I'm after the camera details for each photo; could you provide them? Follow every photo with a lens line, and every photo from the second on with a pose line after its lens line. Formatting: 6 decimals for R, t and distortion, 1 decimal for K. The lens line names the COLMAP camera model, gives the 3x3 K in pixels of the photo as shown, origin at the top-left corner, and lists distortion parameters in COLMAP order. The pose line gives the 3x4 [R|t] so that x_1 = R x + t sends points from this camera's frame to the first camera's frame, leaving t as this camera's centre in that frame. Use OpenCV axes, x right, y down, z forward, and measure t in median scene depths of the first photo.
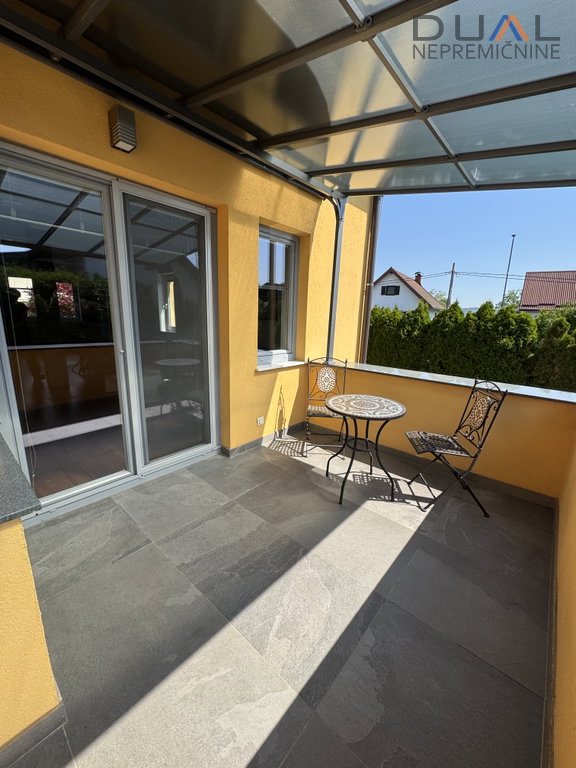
lens RADIAL K [[307.8, 0, 288.0], [0, 307.8, 384.0], [0, 0, 1]] dist [-0.003711, -0.000013]
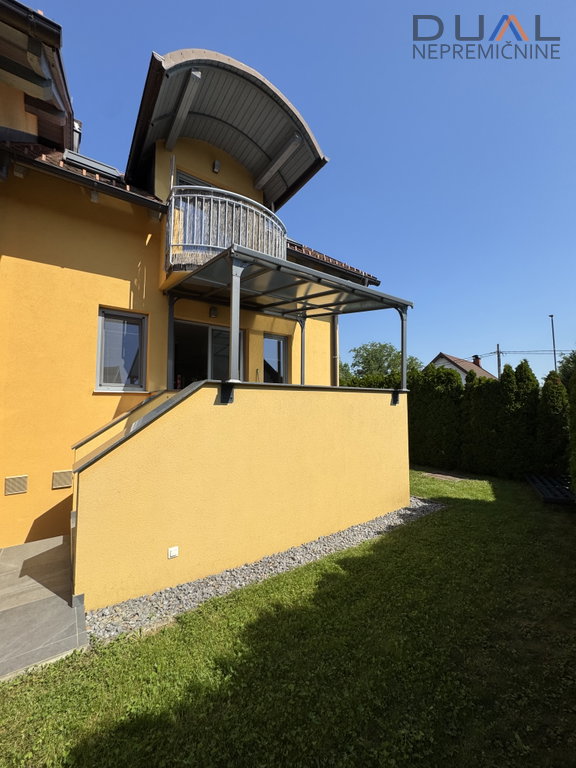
lens RADIAL K [[307.8, 0, 288.0], [0, 307.8, 384.0], [0, 0, 1]] dist [-0.003711, -0.000013]
pose [[0.972325, -0.049557, -0.228314, 0.548341], [-0.019264, 0.956911, -0.289743, 0.485815], [0.232835, 0.286123, 0.929474, -0.952065]]
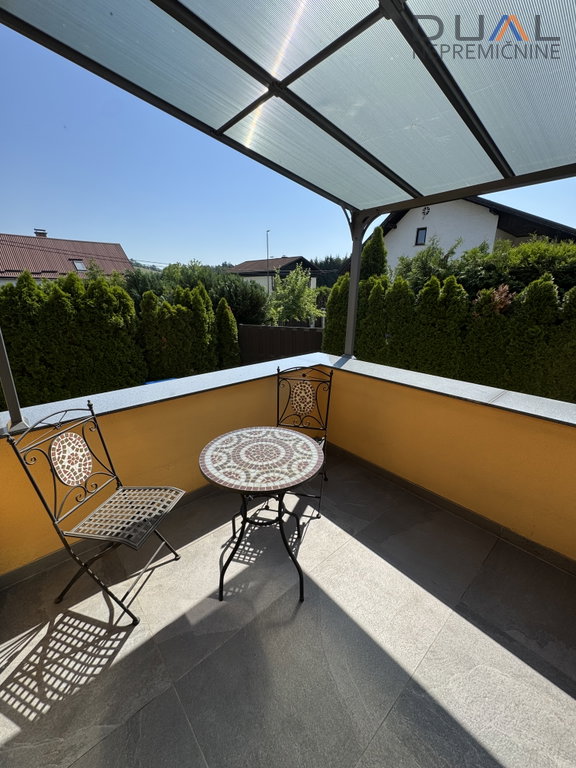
lens RADIAL K [[307.8, 0, 288.0], [0, 307.8, 384.0], [0, 0, 1]] dist [-0.003711, -0.000013]
pose [[0.131555, -0.322856, 0.937261, -0.224779], [0.223554, 0.930785, 0.289247, -0.180251], [-0.965773, 0.171476, 0.194625, 0.599369]]
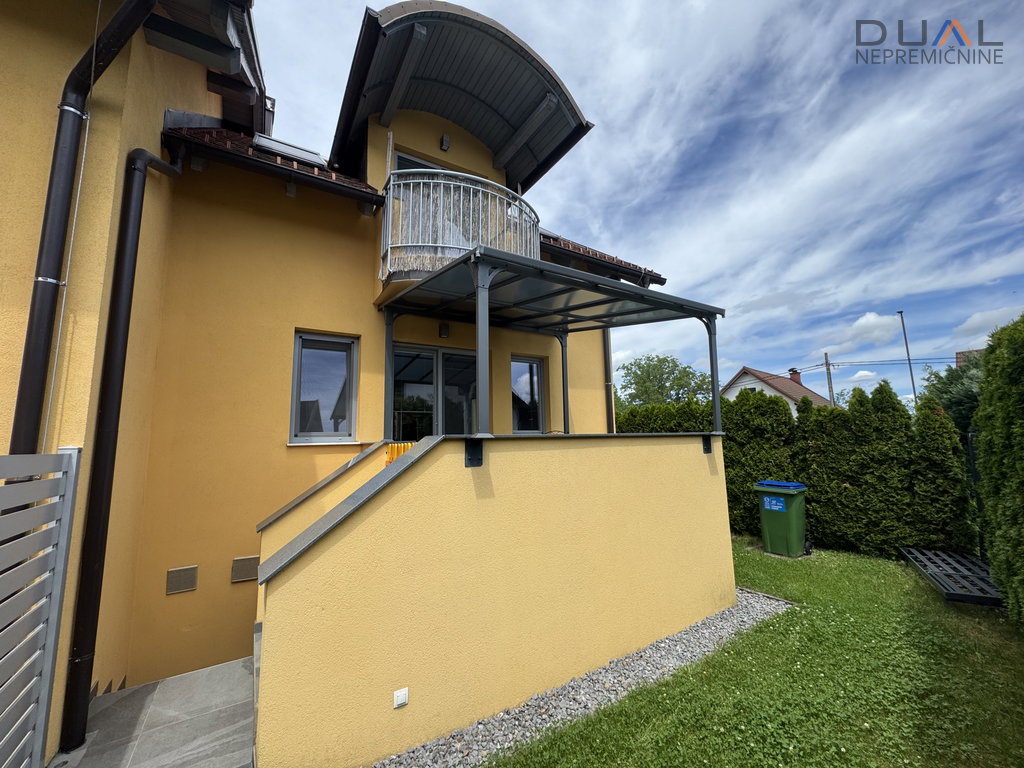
lens RADIAL K [[406.8, 0, 512.0], [0, 406.8, 384.0], [0, 0, 1]] dist [-0.000429, -0.000036]
pose [[0.956970, -0.093548, -0.274695, 0.476298], [-0.011047, 0.934183, -0.356624, 0.411228], [0.289977, 0.344313, 0.892951, -0.912002]]
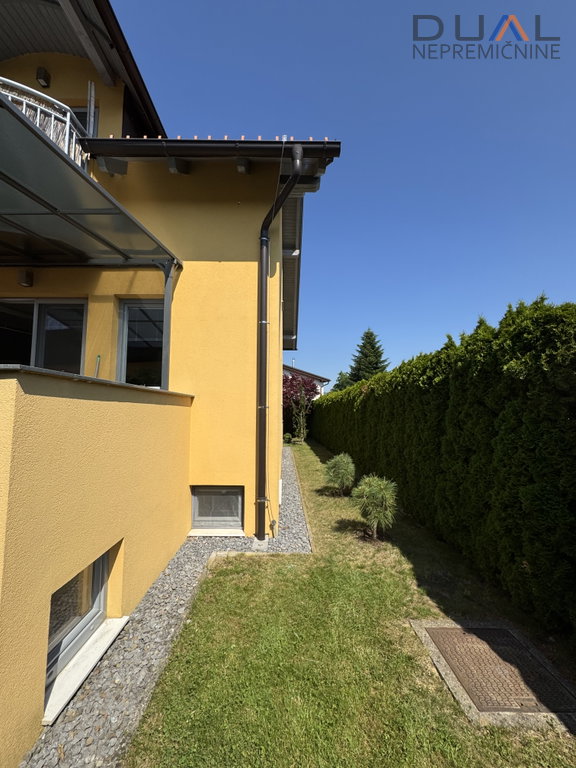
lens RADIAL K [[309.8, 0, 288.0], [0, 309.8, 384.0], [0, 0, 1]] dist [-0.000130, 0.000167]
pose [[0.665492, -0.094657, -0.740379, 1.378349], [-0.149378, 0.954968, -0.256362, 0.128480], [0.731305, 0.281203, 0.621384, 0.693336]]
